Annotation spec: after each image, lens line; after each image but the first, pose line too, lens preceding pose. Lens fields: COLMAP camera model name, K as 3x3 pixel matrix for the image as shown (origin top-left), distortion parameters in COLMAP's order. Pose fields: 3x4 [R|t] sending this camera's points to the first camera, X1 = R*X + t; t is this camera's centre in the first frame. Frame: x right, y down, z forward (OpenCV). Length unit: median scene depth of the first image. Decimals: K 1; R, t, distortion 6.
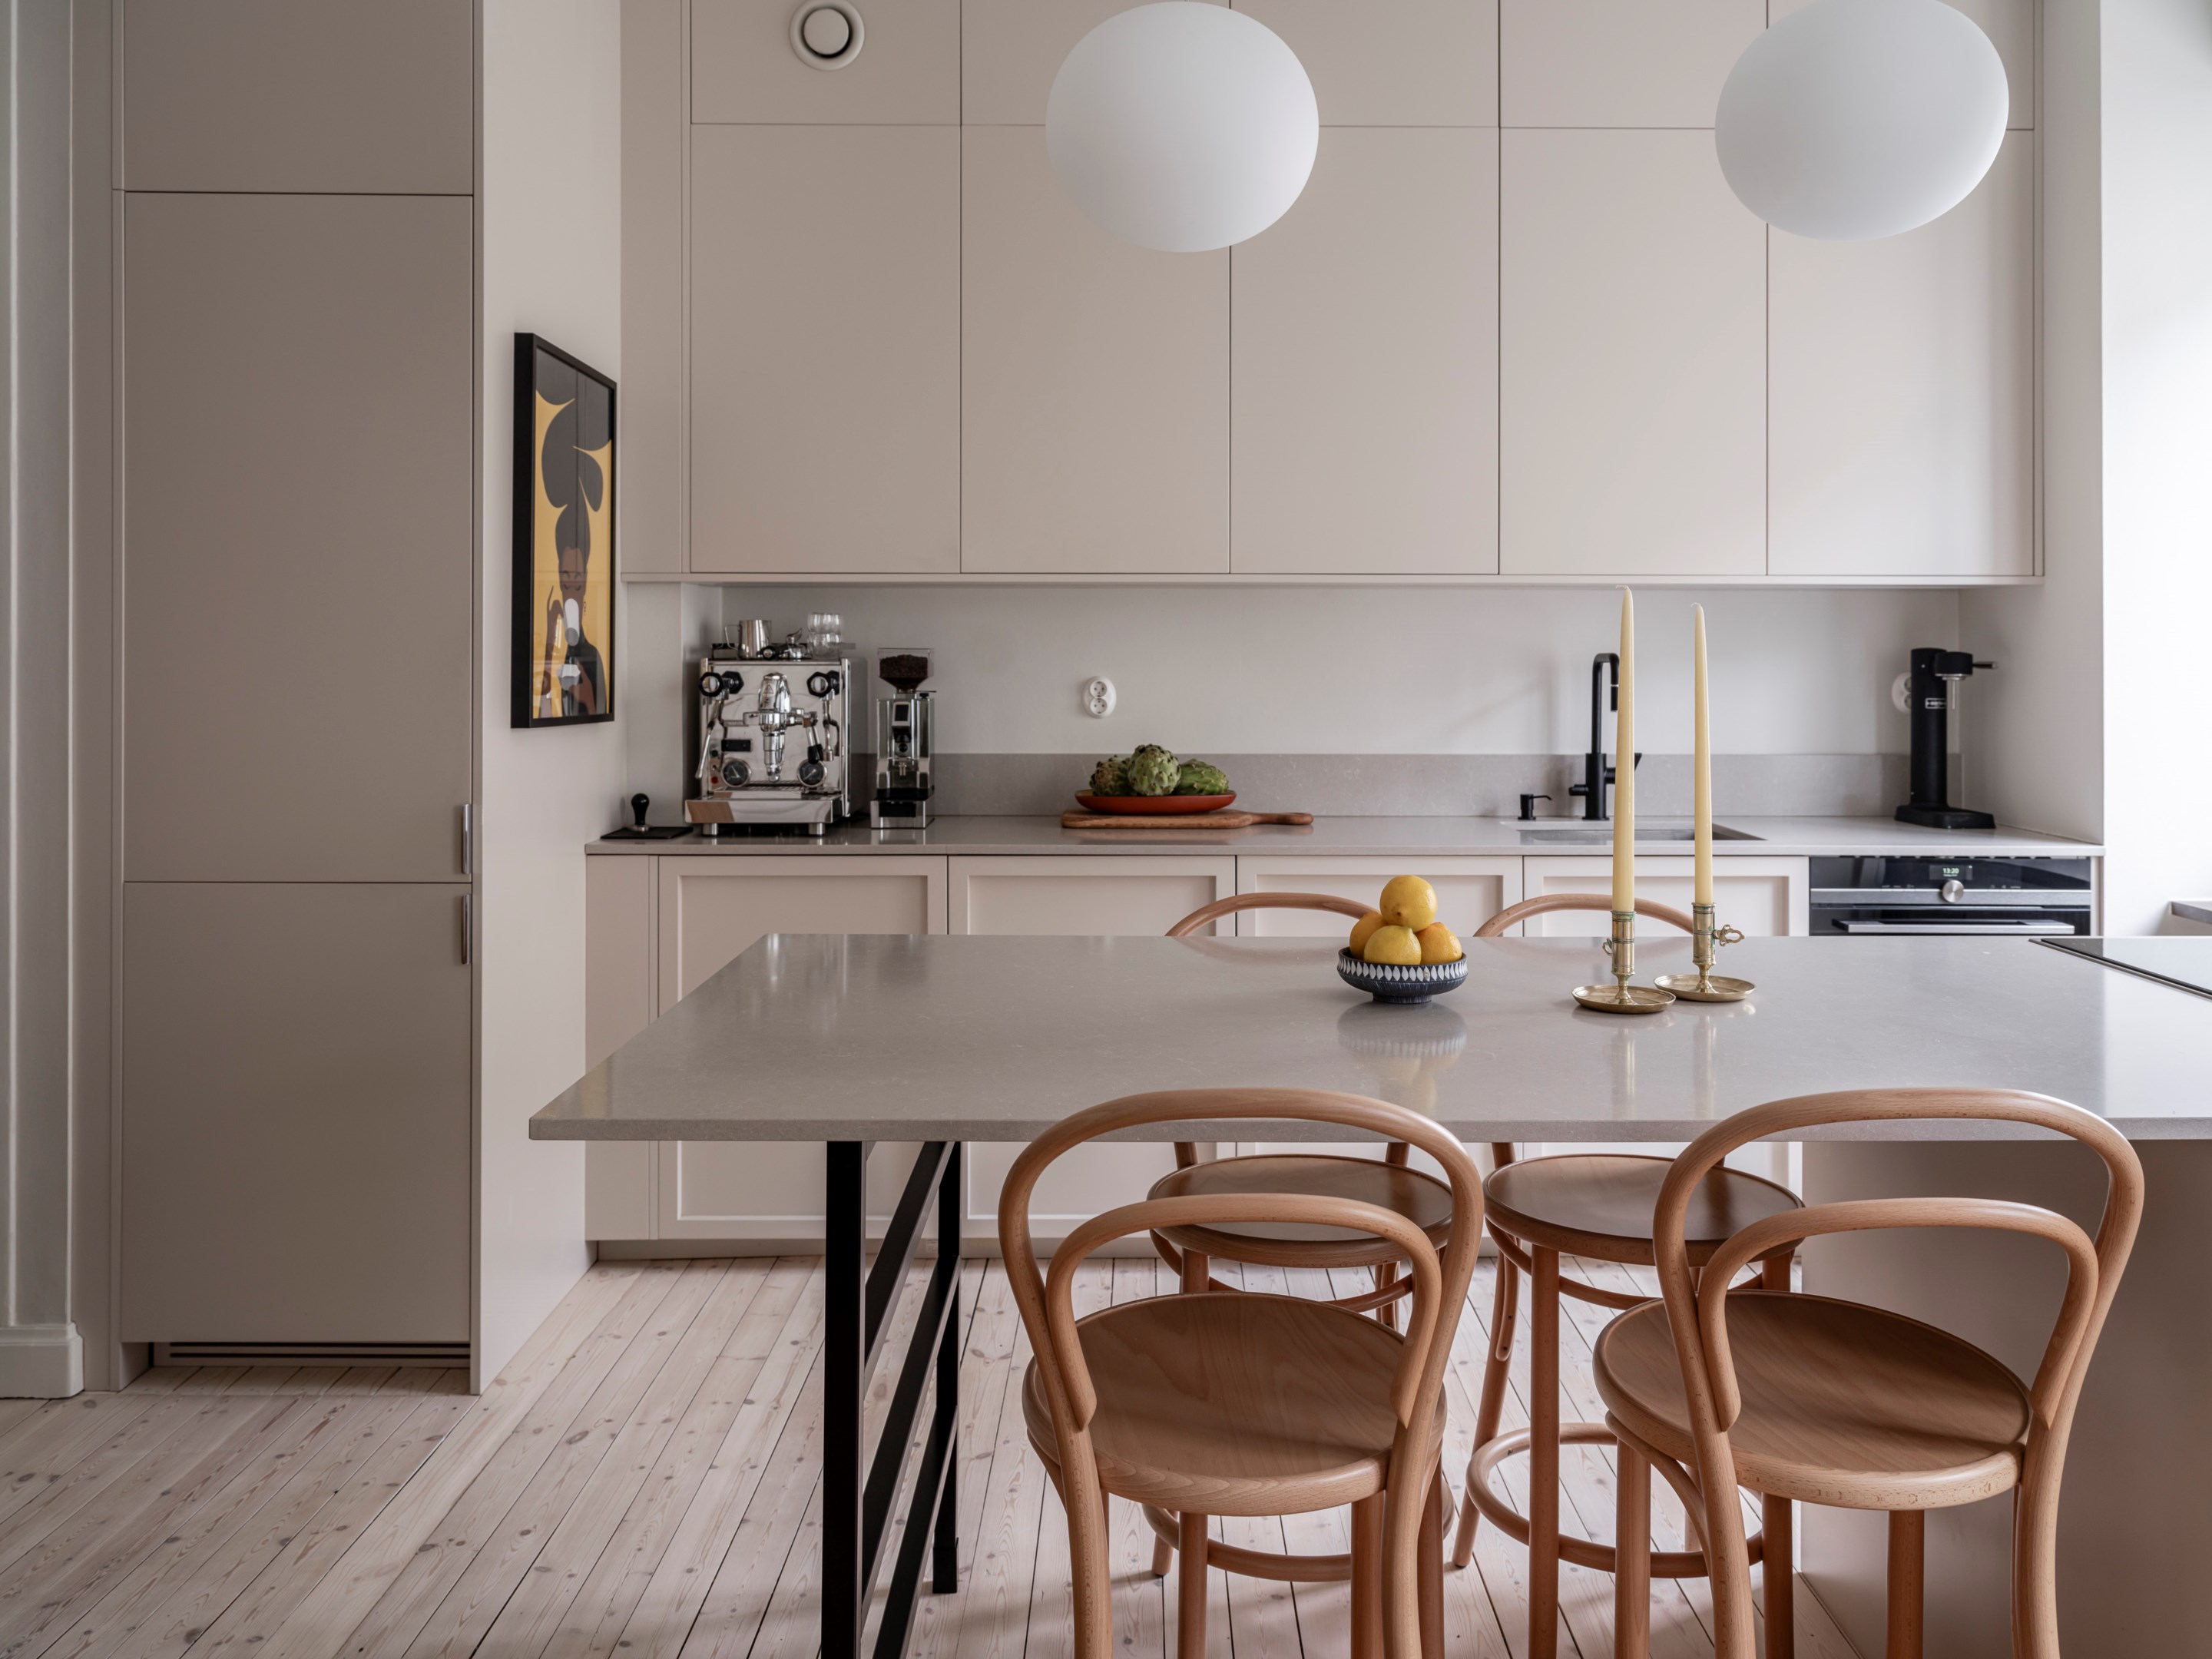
lens RADIAL K [[1702.6, 0, 1158.2], [0, 1702.6, 654.6], [0, 0, 1]] dist [-0.005790, -0.010773]
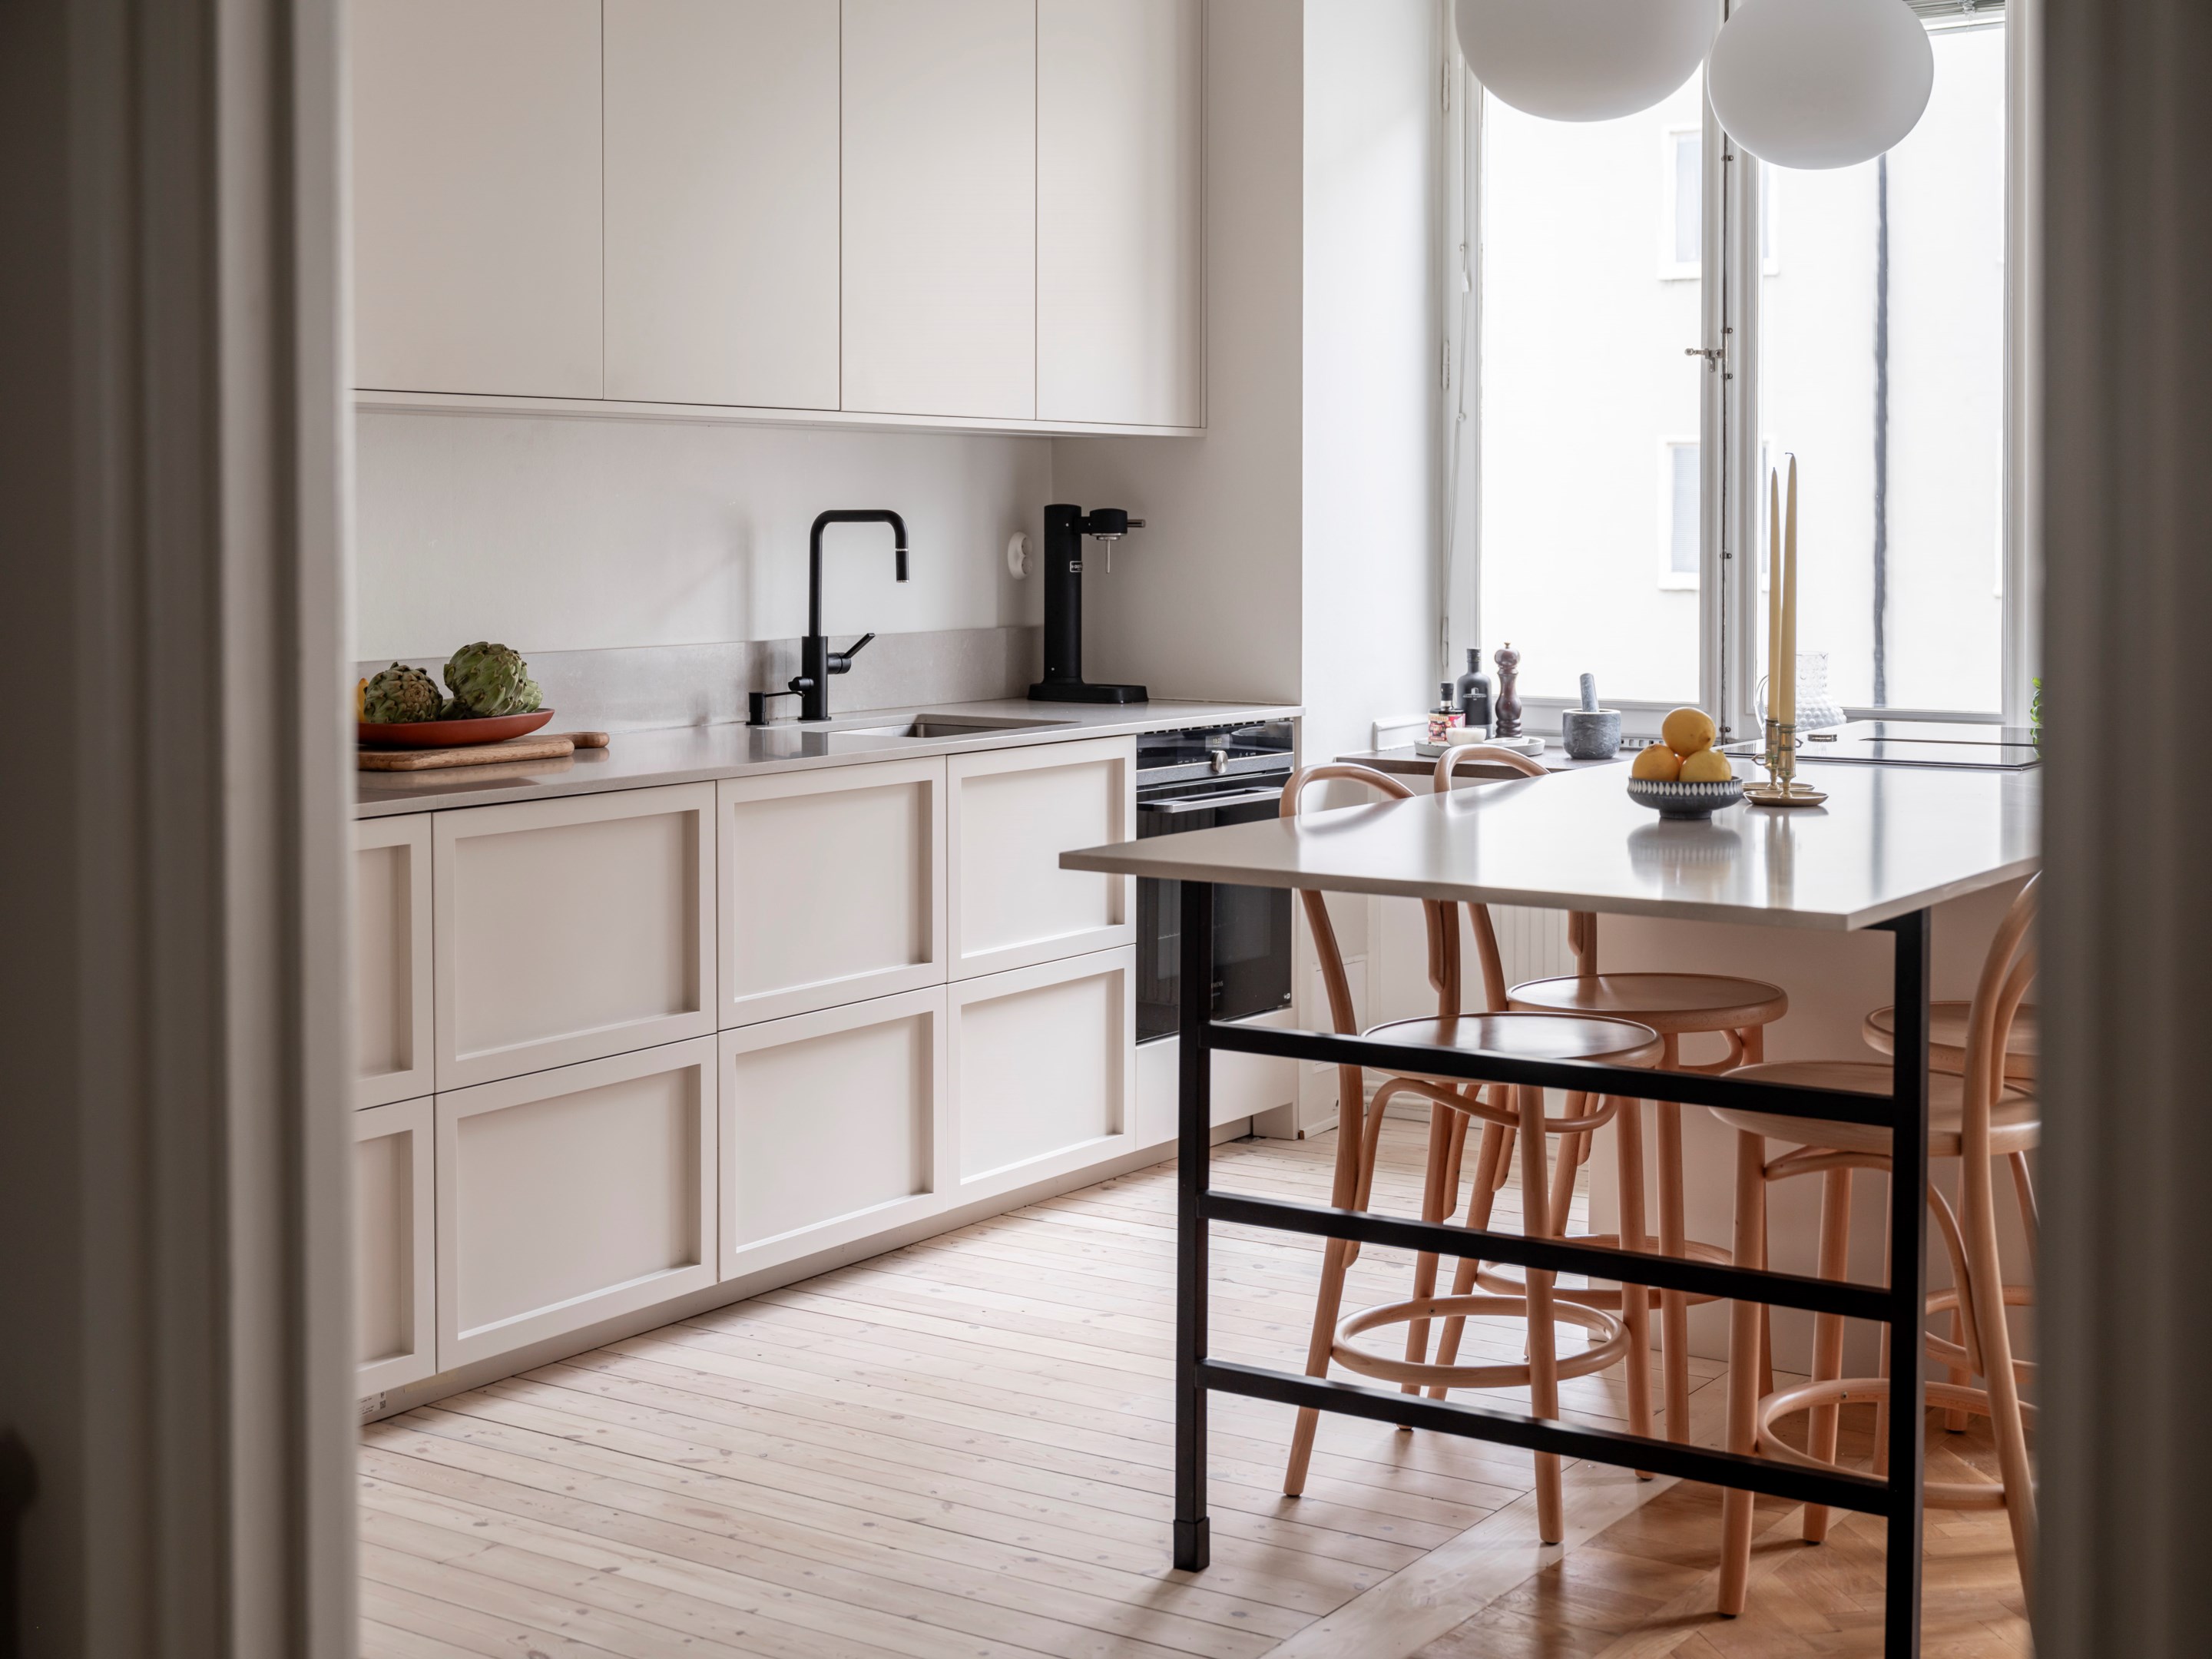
lens RADIAL K [[2999.8, 0, 1150.6], [0, 2999.8, 615.8], [0, 0, 1]] dist [-0.001714, -0.000289]
pose [[0.554110, -0.028115, 0.831968, -0.893694], [0.001952, 0.999471, 0.032475, 0.003717], [-0.832441, -0.016370, 0.553872, 0.106203]]
